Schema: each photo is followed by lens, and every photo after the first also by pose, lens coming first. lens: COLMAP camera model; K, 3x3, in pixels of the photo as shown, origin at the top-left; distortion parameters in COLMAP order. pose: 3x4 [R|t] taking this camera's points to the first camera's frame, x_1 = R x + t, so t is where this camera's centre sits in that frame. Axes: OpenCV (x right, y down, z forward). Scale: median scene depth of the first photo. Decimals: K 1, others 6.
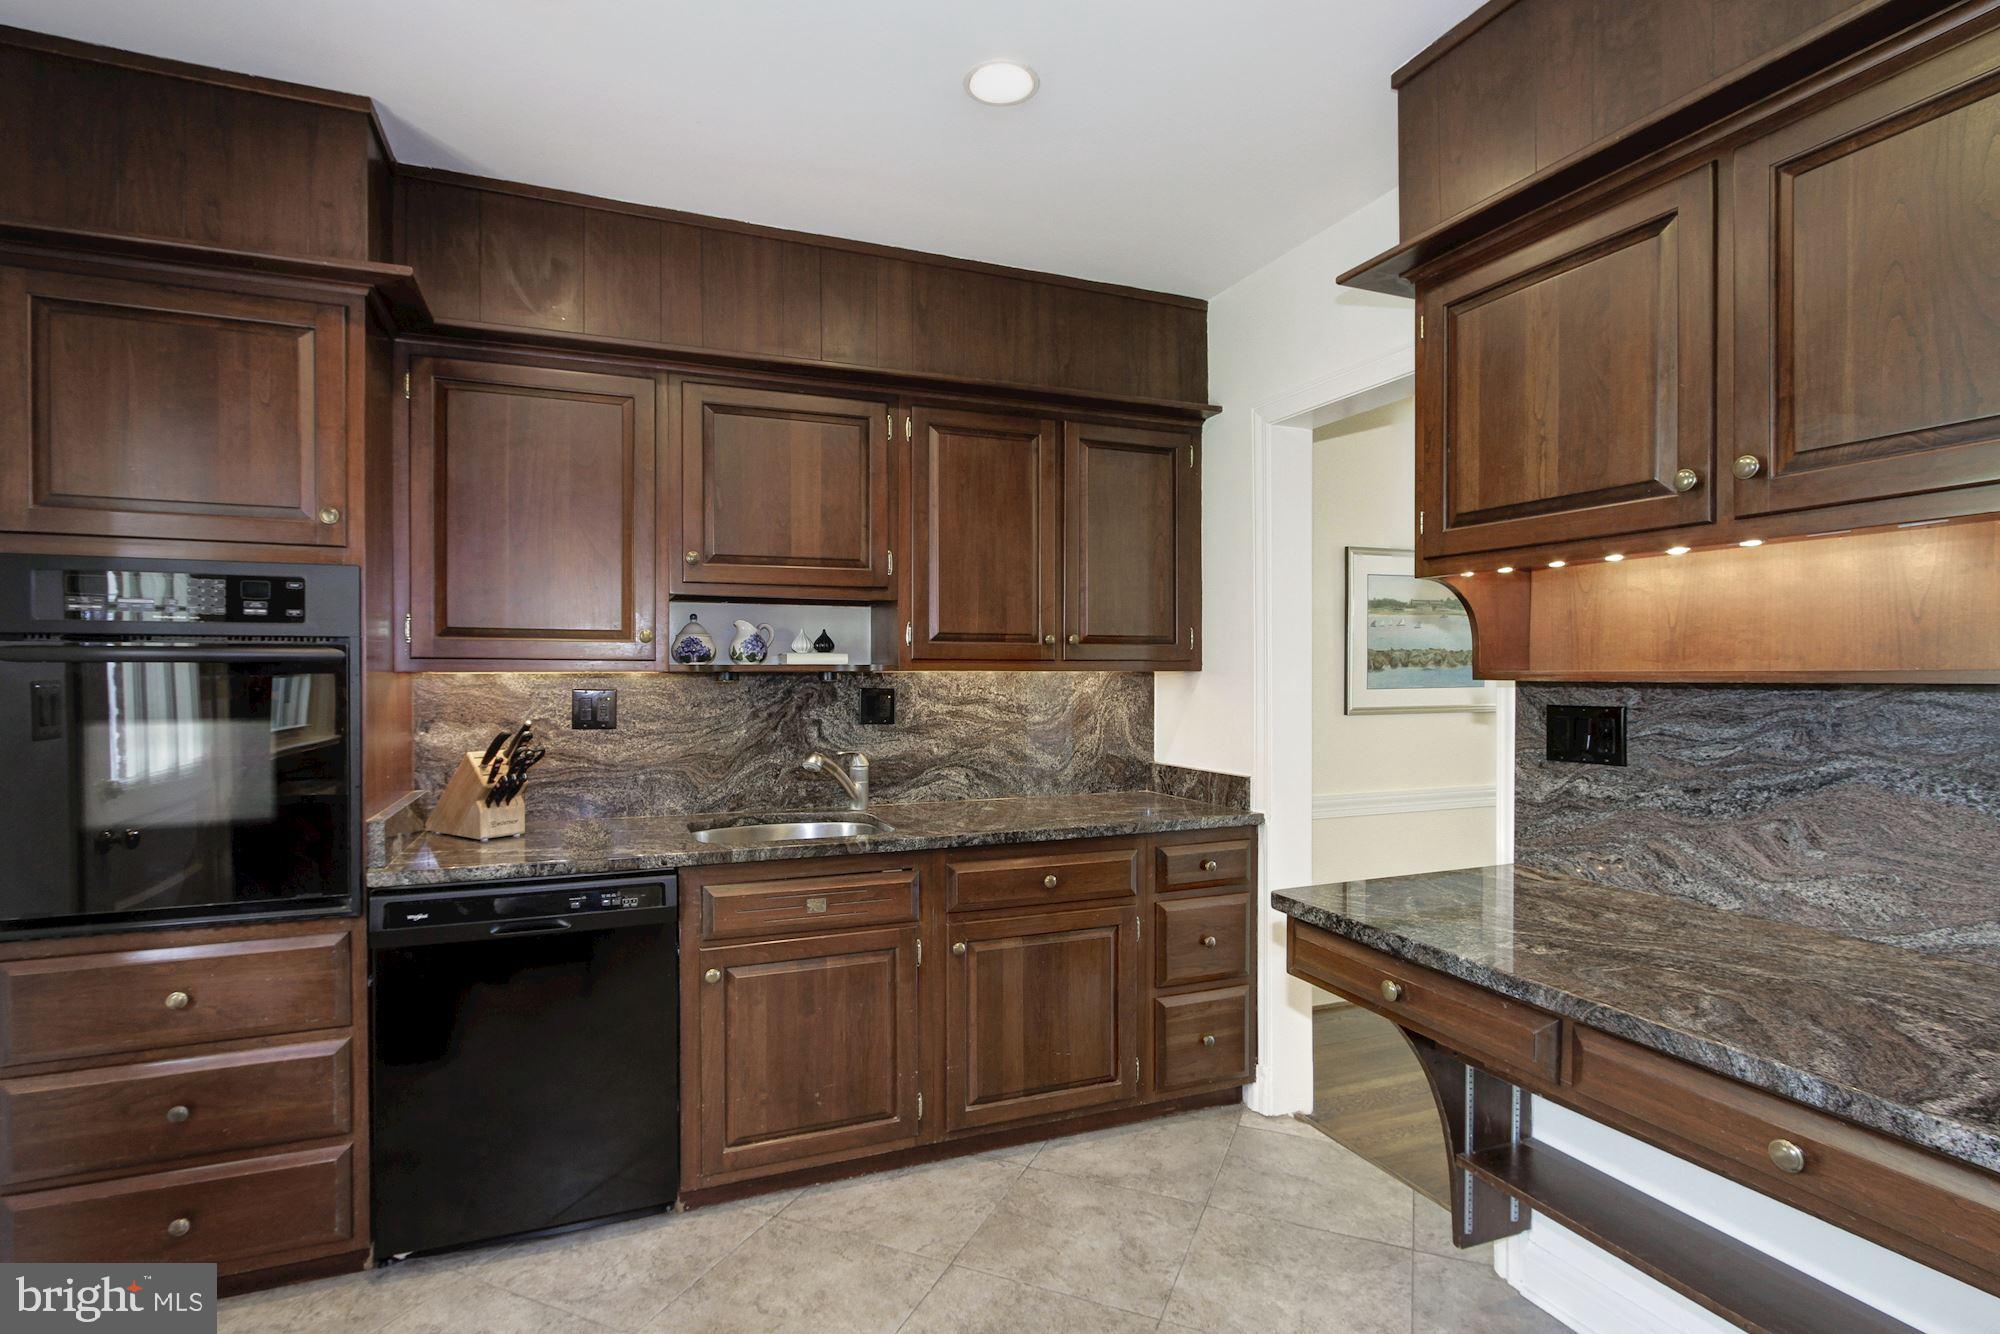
lens RADIAL K [[964.5, 0, 988.4], [0, 964.5, 679.7], [0, 0, 1]] dist [0.000982, 0.001168]
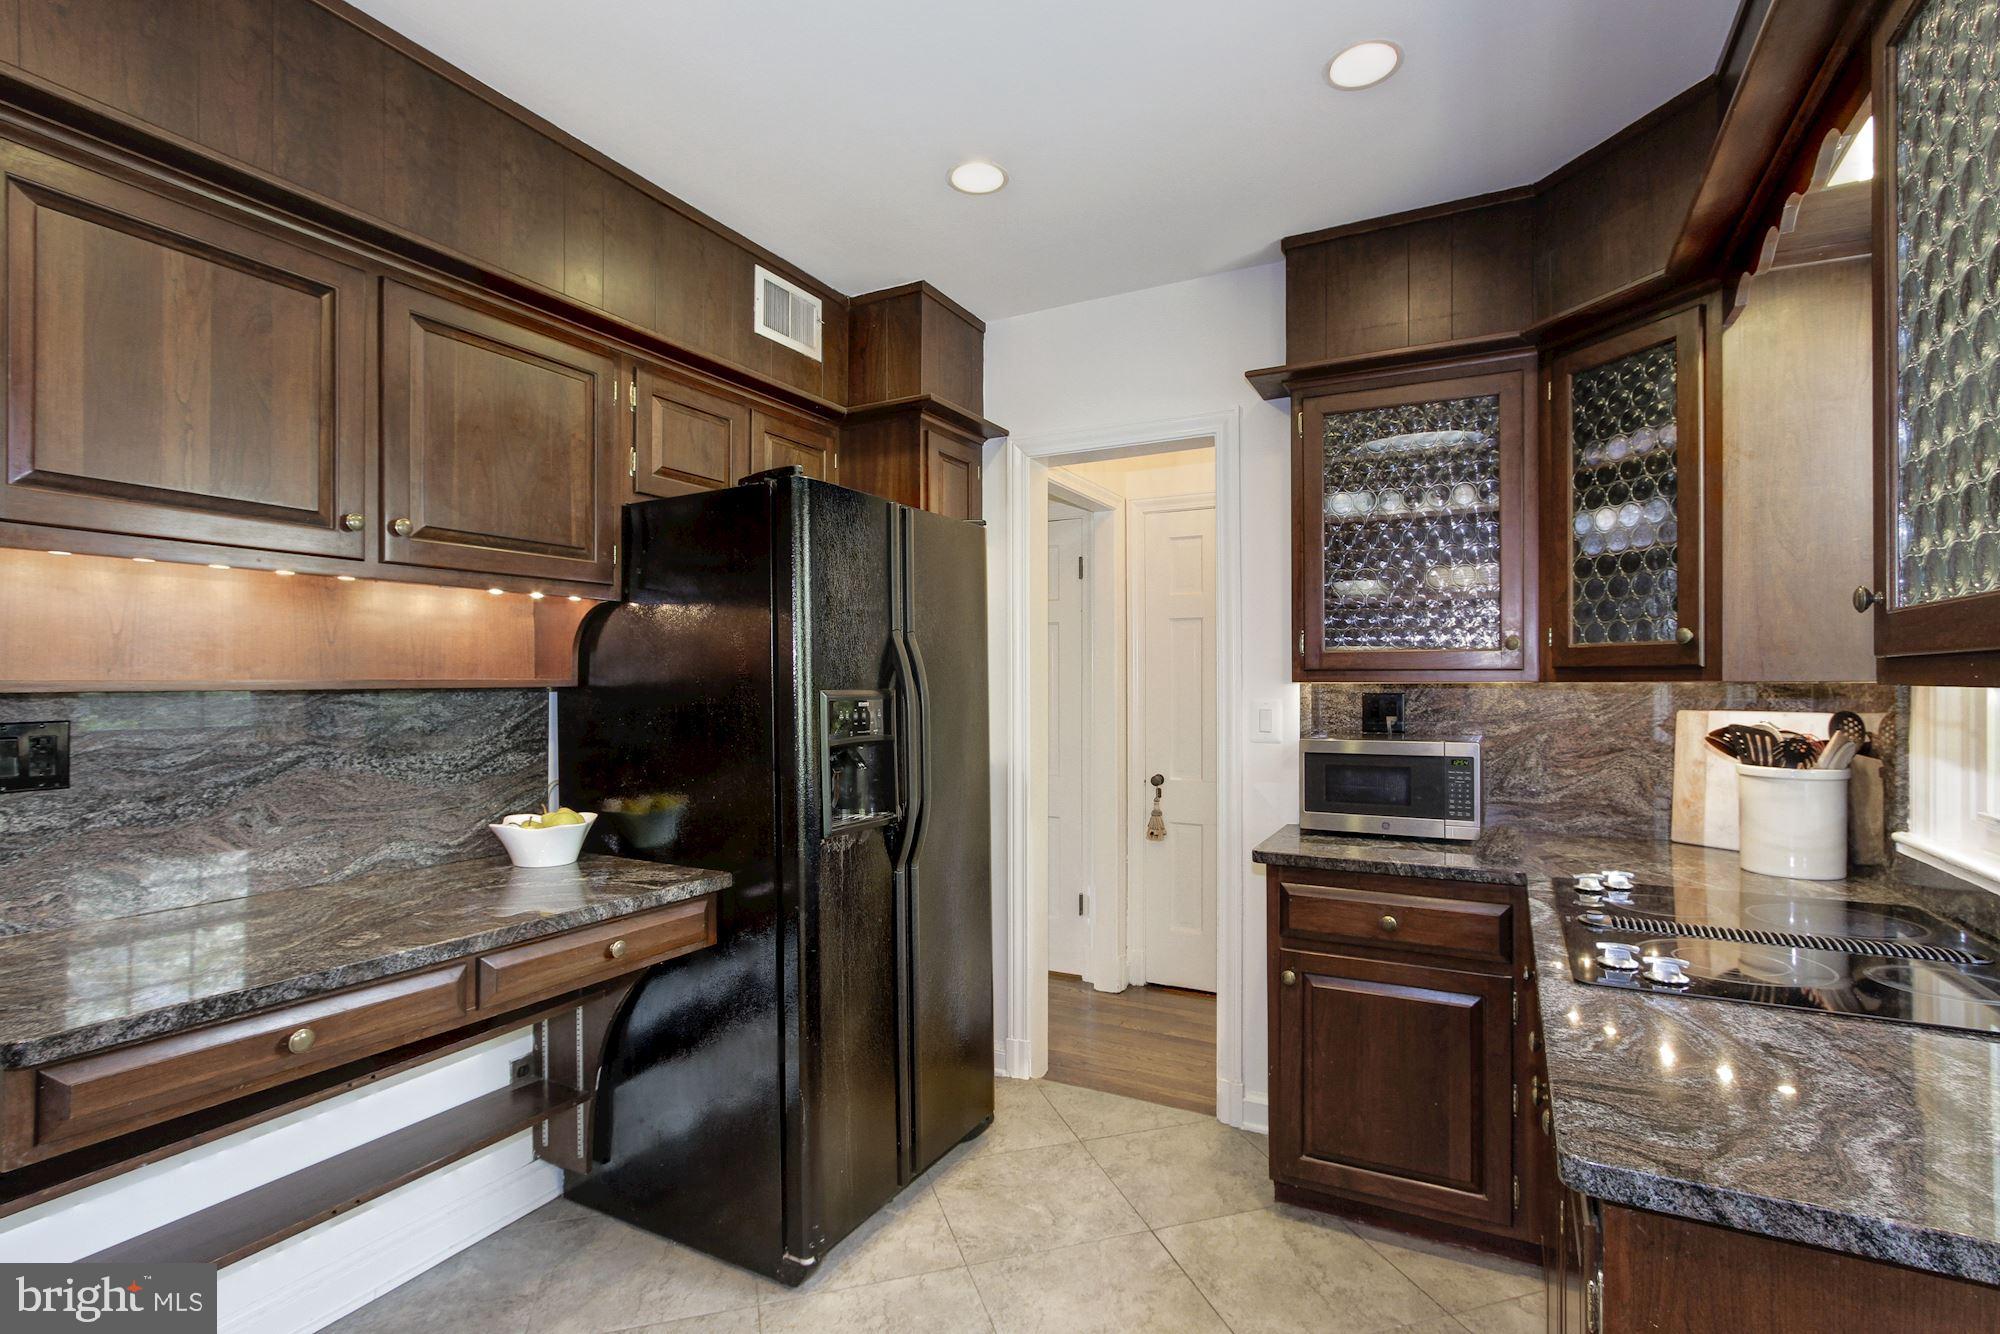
lens RADIAL K [[964.5, 0, 992.6], [0, 964.5, 673.0], [0, 0, 1]] dist [0.000982, 0.001168]
pose [[-0.642598, 0.015952, 0.766038, -0.649061], [0.014696, 0.999856, -0.008493, 0.005560], [-0.766063, 0.005800, -0.642740, 1.065071]]
